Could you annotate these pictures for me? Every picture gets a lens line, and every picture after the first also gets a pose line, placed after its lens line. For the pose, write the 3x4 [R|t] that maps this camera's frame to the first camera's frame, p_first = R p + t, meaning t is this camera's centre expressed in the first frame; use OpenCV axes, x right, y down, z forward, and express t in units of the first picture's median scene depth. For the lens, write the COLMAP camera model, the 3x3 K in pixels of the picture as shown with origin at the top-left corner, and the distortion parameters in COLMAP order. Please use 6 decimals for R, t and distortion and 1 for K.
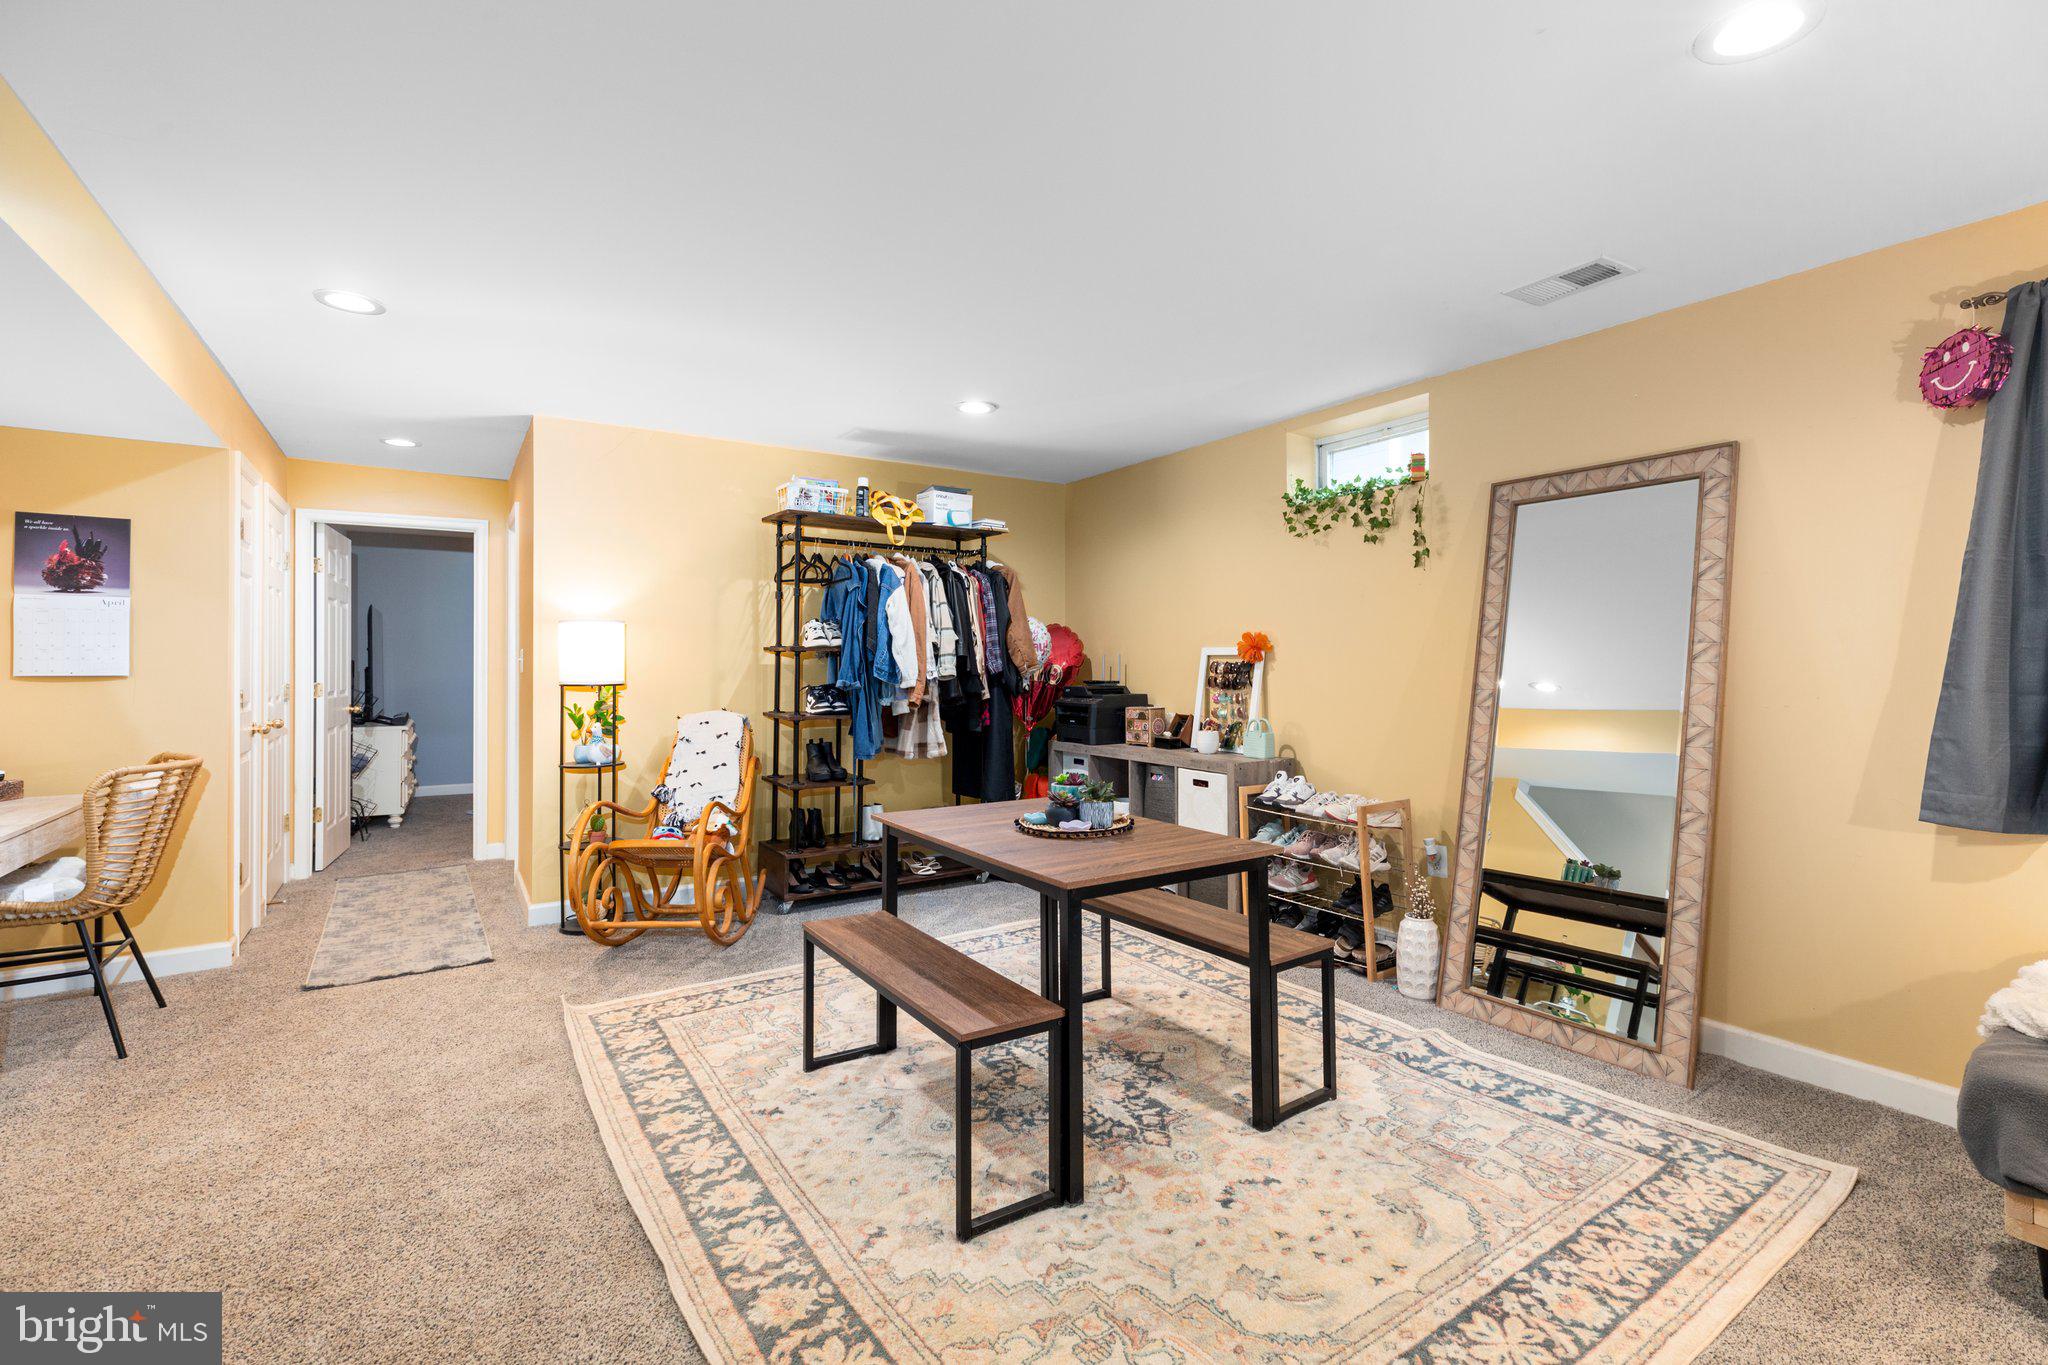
lens RADIAL K [[909.3, 0, 1017.7], [0, 909.3, 662.3], [0, 0, 1]] dist [-0.000399, 0.001642]
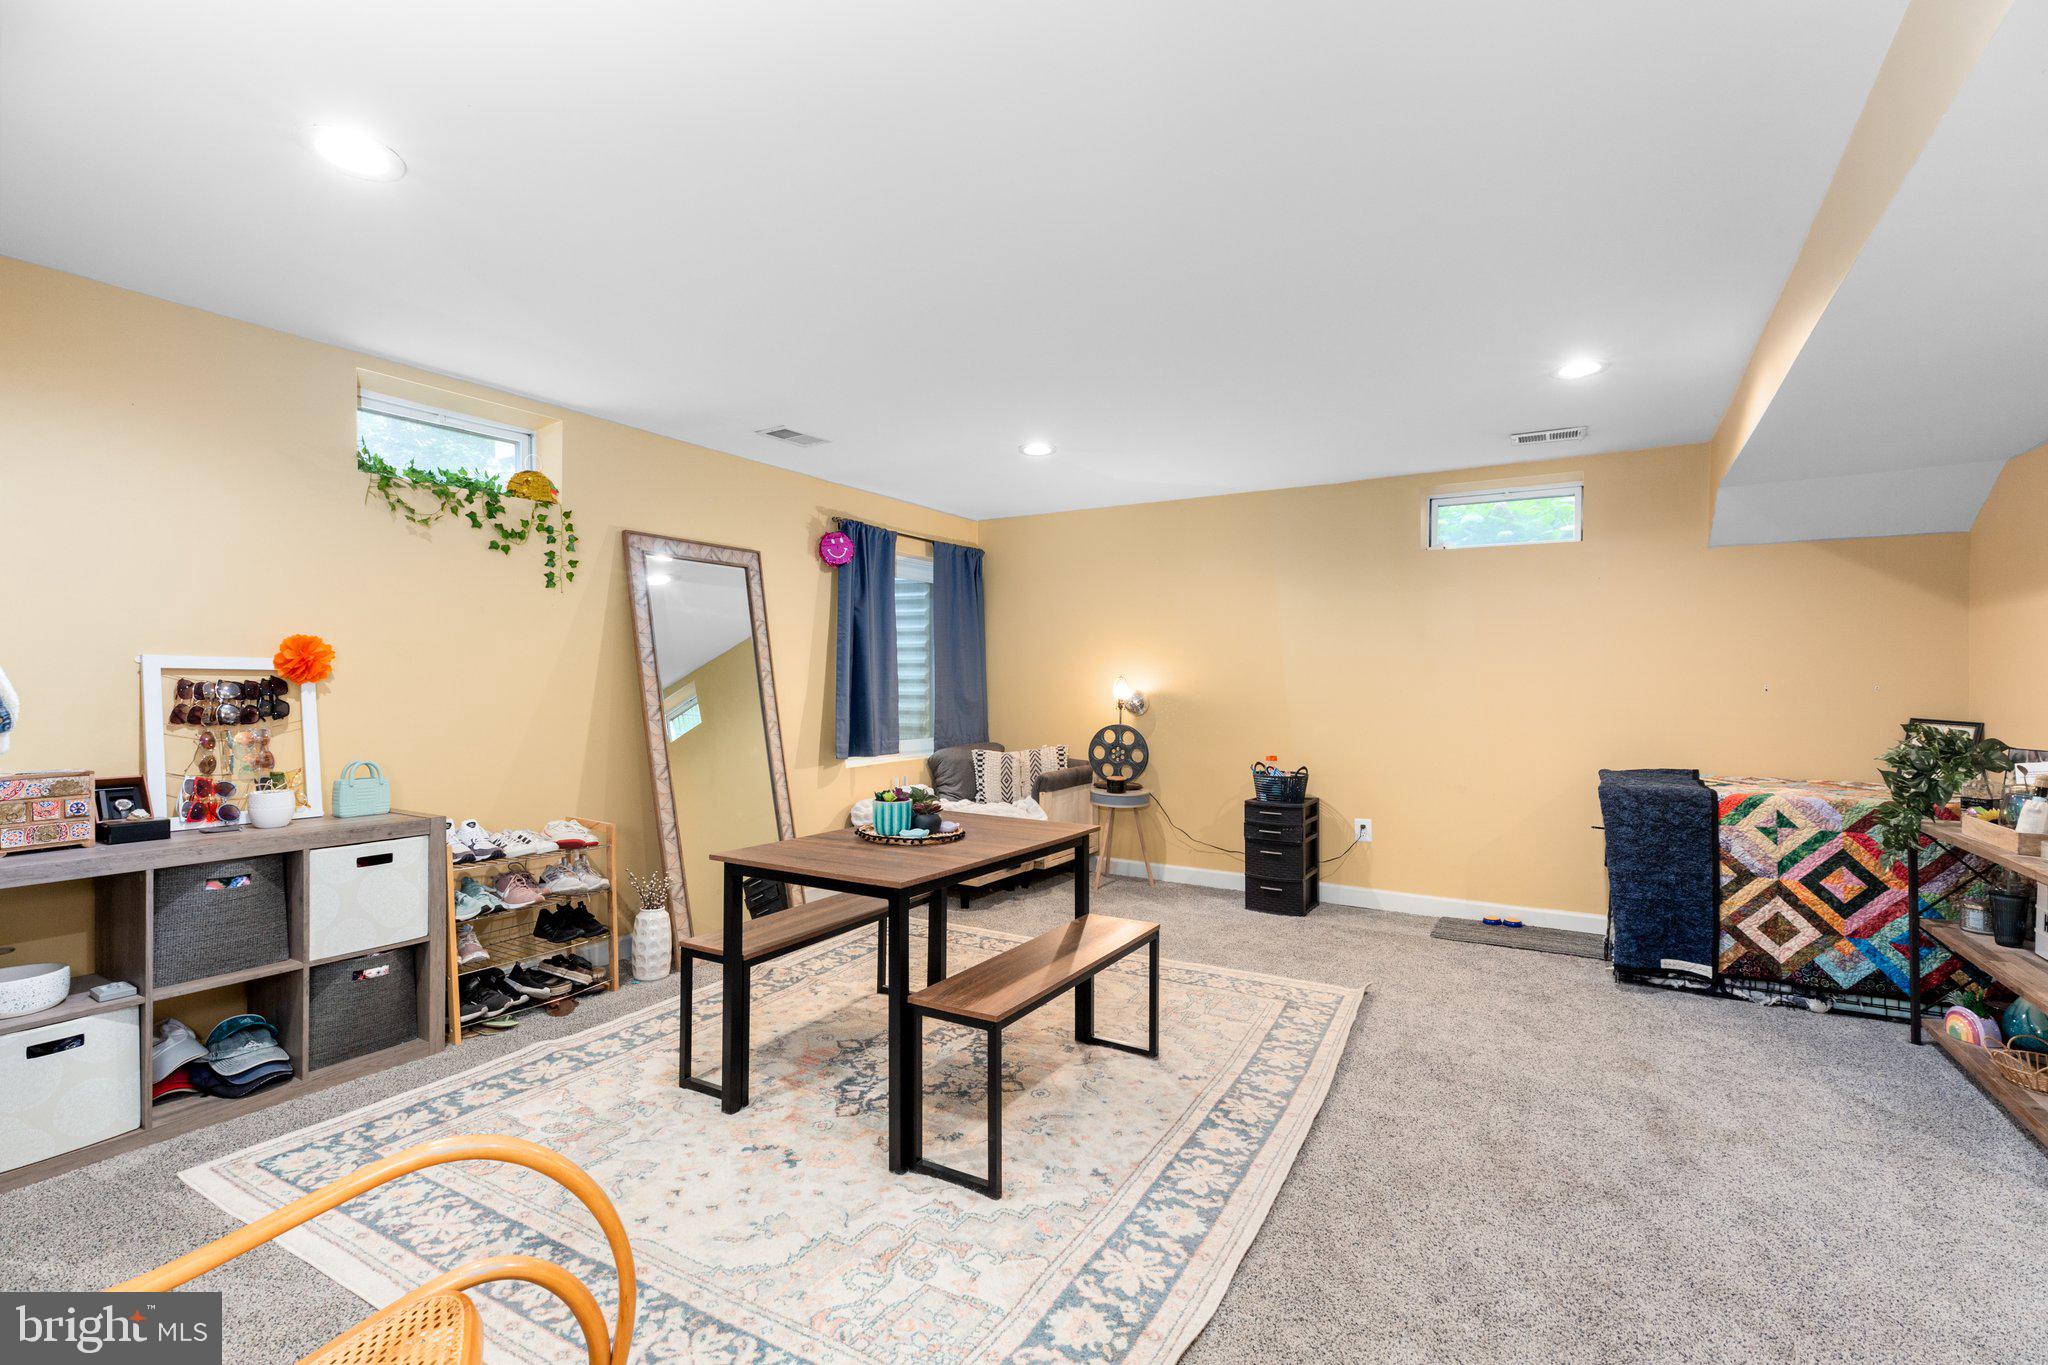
lens RADIAL K [[909.3, 0, 1019.3], [0, 909.3, 693.4], [0, 0, 1]] dist [-0.000399, 0.001642]
pose [[-0.432004, -0.015727, 0.901734, -0.668574], [-0.010983, 0.999866, 0.012176, -0.005507], [-0.901805, -0.004644, -0.432119, 0.928300]]
